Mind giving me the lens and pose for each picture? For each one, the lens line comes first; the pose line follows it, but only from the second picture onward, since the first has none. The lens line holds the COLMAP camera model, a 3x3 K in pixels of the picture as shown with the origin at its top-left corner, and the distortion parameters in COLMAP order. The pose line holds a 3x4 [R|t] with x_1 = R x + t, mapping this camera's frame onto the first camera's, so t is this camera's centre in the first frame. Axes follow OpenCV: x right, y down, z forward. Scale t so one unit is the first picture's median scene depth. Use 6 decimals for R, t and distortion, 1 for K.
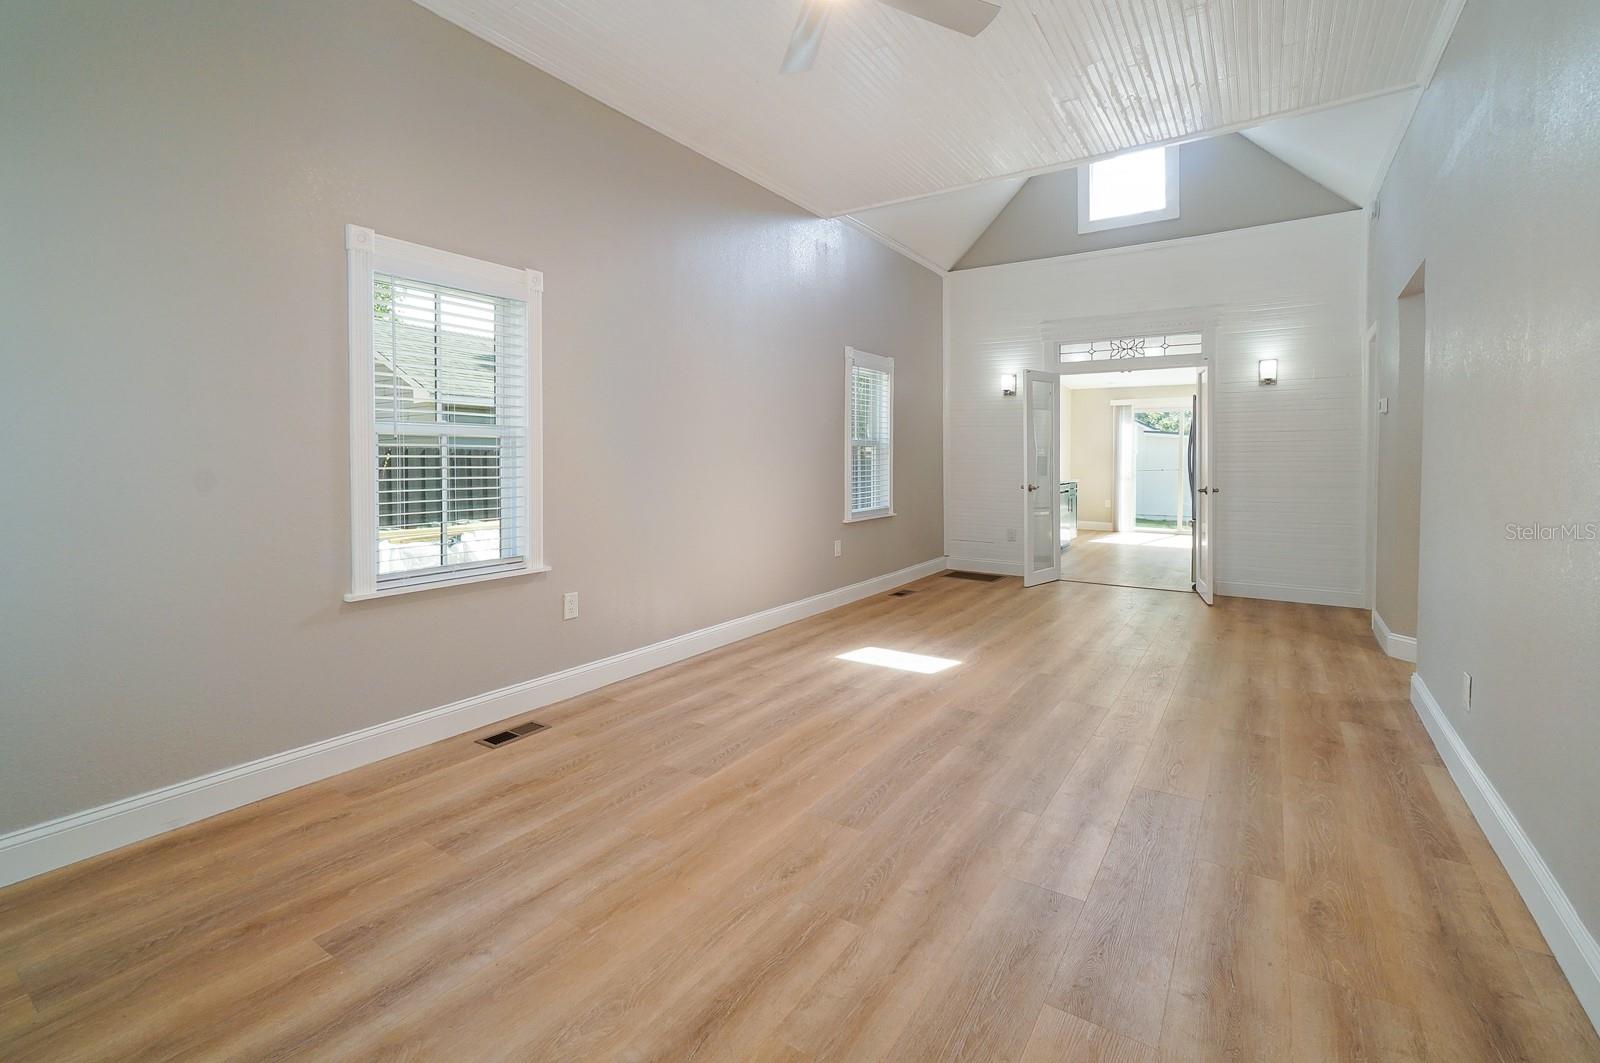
lens RADIAL K [[720.7, 0, 764.5], [0, 720.7, 461.8], [0, 0, 1]] dist [-0.000317, 0.000600]
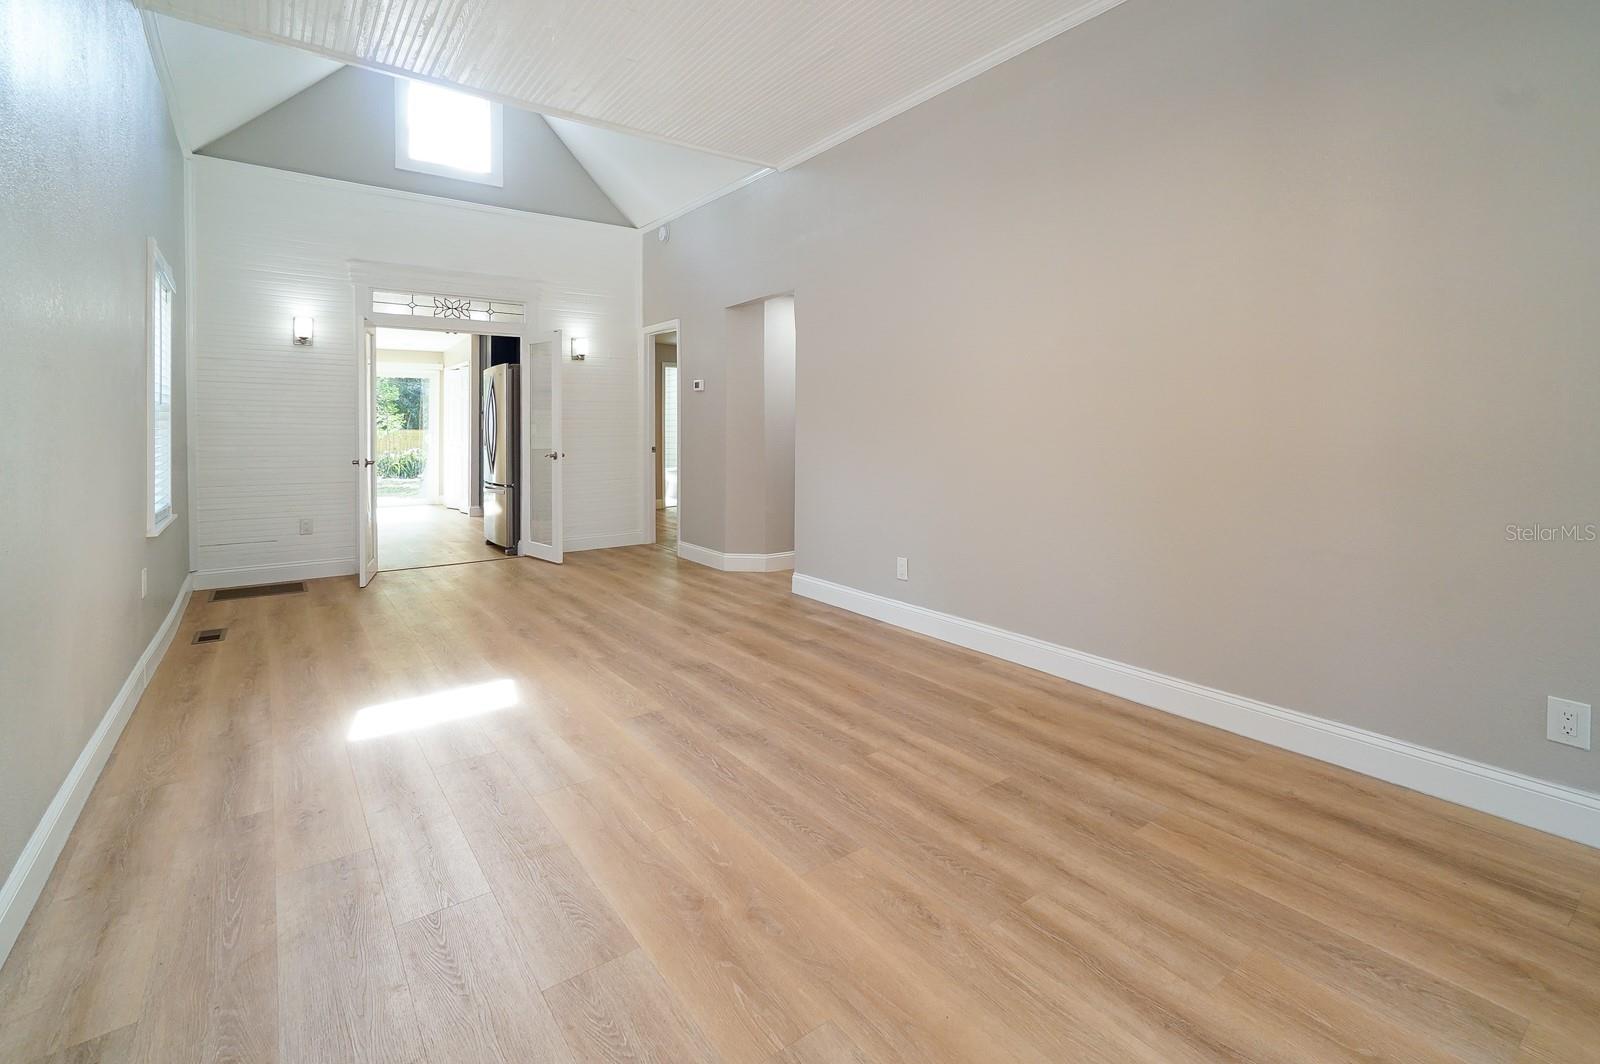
lens RADIAL K [[717.5, 0, 800.6], [0, 717.5, 481.1], [0, 0, 1]] dist [0.025051, 0.000146]
pose [[0.319327, -0.084770, 0.943845, -0.545888], [0.007628, 0.996189, 0.086890, -0.027474], [-0.947614, -0.020547, 0.318757, 0.595676]]
